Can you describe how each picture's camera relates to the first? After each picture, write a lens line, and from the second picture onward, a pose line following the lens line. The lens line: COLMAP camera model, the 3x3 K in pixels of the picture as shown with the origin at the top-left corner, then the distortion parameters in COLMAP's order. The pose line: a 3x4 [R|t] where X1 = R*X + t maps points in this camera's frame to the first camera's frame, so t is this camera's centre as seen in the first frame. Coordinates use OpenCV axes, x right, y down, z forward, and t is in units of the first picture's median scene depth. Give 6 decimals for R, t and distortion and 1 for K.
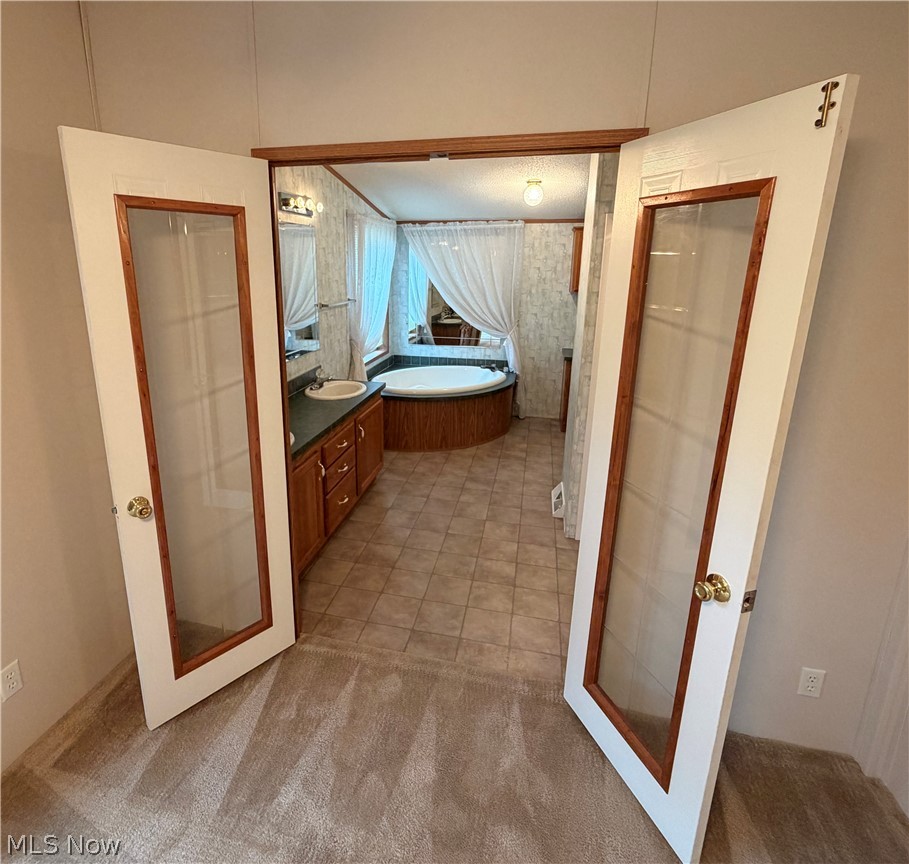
lens RADIAL K [[499.0, 0, 413.7], [0, 499.0, 391.7], [0, 0, 1]] dist [0.001421, 0.000755]
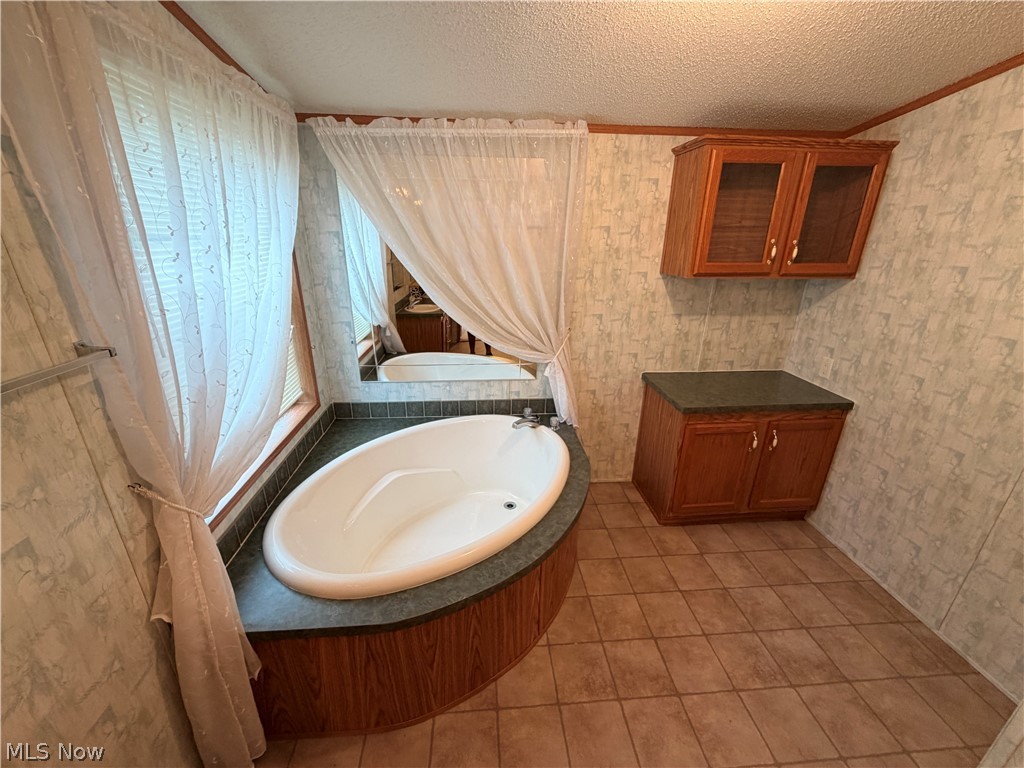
lens RADIAL K [[411.1, 0, 509.7], [0, 411.1, 382.9], [0, 0, 1]] dist [-0.002167, -0.000206]
pose [[0.949169, -0.105089, 0.296707, 0.010023], [0.073226, 0.990480, 0.116564, -0.141522], [-0.306132, -0.088912, 0.947828, 0.594888]]
